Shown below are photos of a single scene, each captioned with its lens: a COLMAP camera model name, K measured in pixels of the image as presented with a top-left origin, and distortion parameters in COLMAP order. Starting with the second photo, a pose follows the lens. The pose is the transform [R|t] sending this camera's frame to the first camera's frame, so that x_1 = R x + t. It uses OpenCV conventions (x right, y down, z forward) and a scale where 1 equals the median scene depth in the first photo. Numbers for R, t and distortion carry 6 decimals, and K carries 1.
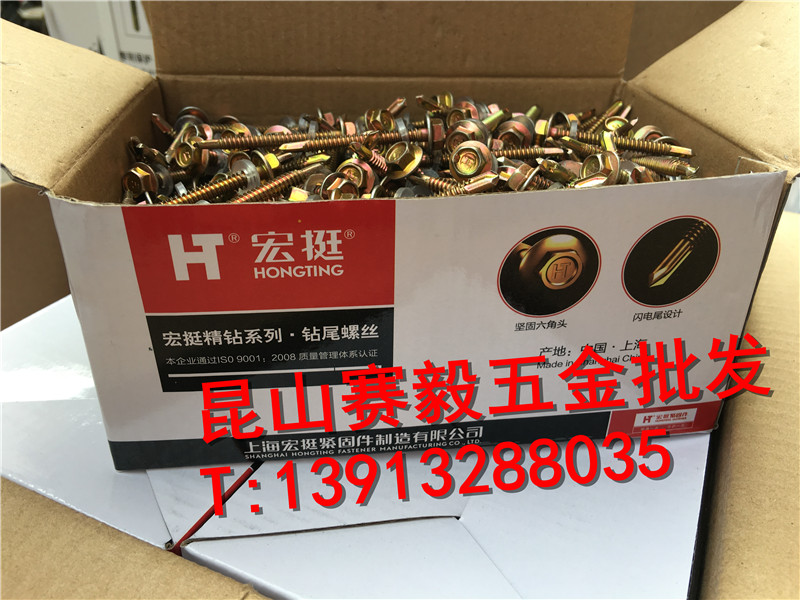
lens RADIAL K [[662.4, 0, 400.0], [0, 662.4, 300.0], [0, 0, 1]] dist [0.004717, -0.007526]
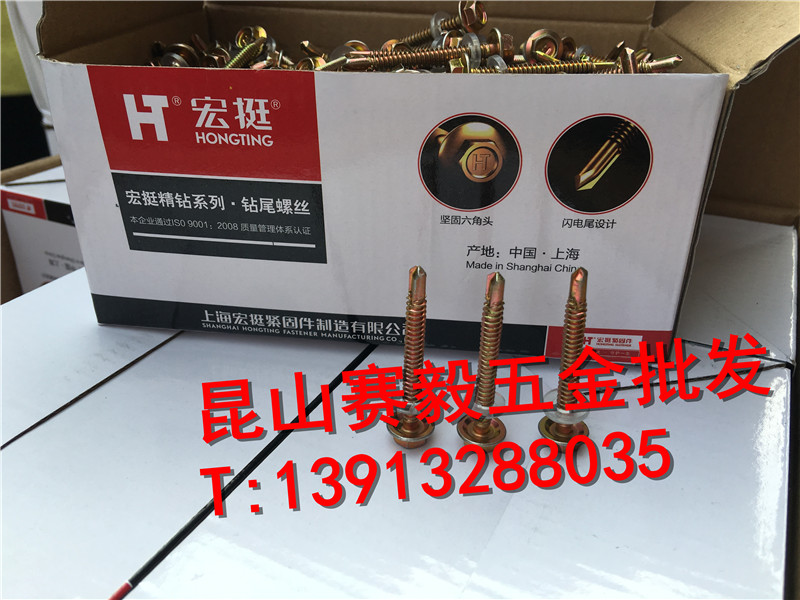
lens RADIAL K [[662.4, 0, 400.0], [0, 662.4, 300.0], [0, 0, 1]] dist [0.004717, -0.007526]
pose [[0.975016, 0.110860, -0.192492, 0.338180], [-0.113536, 0.993530, -0.002892, 0.183485], [0.190926, 0.024674, 0.981294, -0.026079]]
